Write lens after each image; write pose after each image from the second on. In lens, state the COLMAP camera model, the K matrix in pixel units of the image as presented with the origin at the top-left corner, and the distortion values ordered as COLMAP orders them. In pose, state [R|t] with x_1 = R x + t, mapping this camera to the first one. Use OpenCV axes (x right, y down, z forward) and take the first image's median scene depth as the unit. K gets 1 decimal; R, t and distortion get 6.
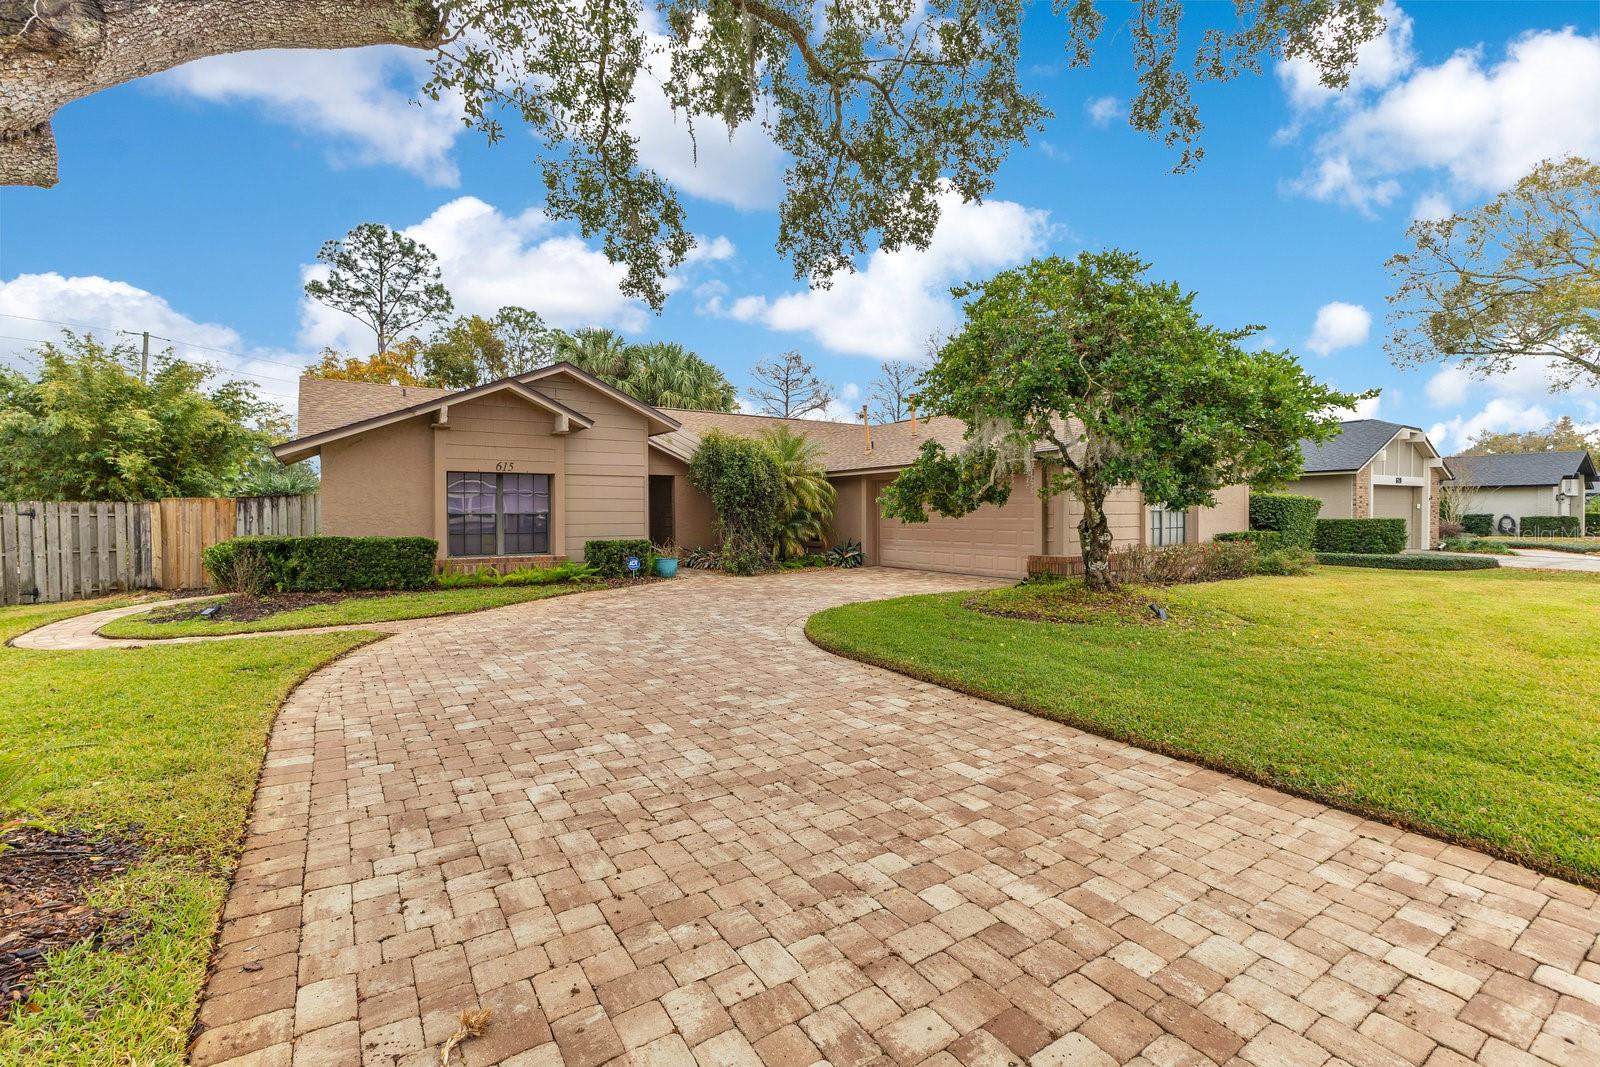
lens RADIAL K [[663.1, 0, 787.9], [0, 663.1, 521.3], [0, 0, 1]] dist [-0.004052, -0.000245]
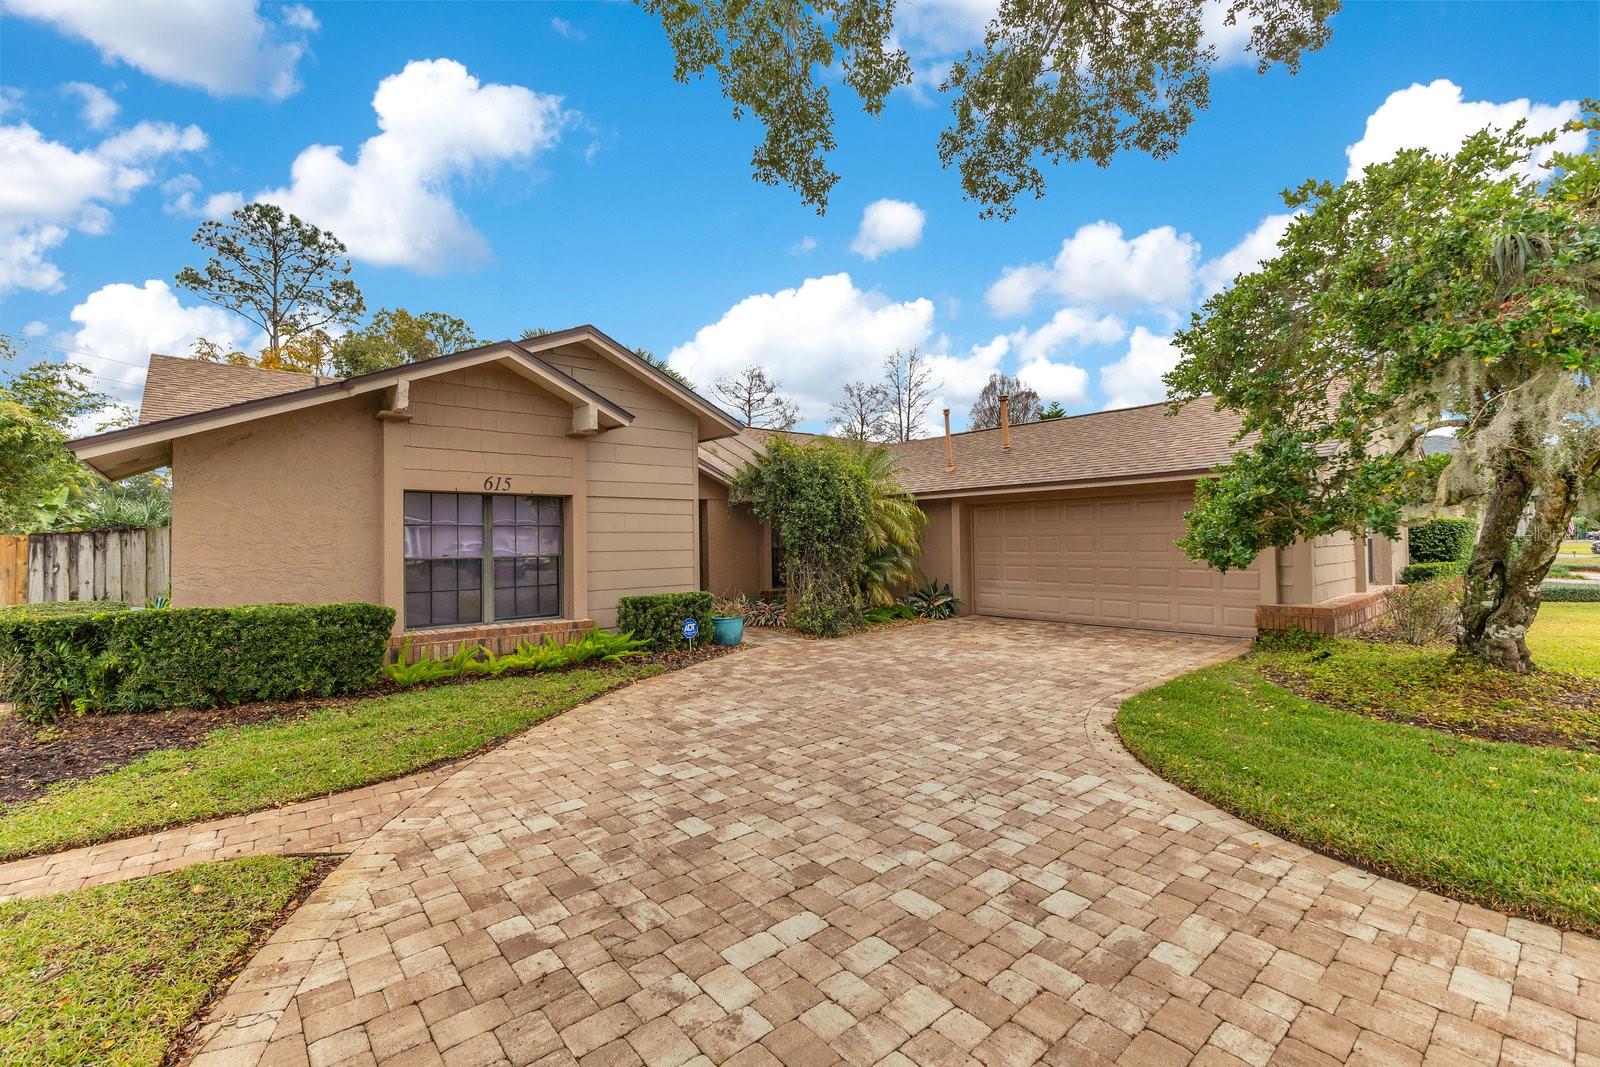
lens RADIAL K [[663.1, 0, 793.9], [0, 663.1, 533.3], [0, 0, 1]] dist [-0.004052, -0.000245]
pose [[0.992906, -0.008740, 0.118583, -0.211184], [0.011630, 0.999651, -0.023704, -0.015449], [-0.118335, 0.024915, 0.992661, 0.324141]]
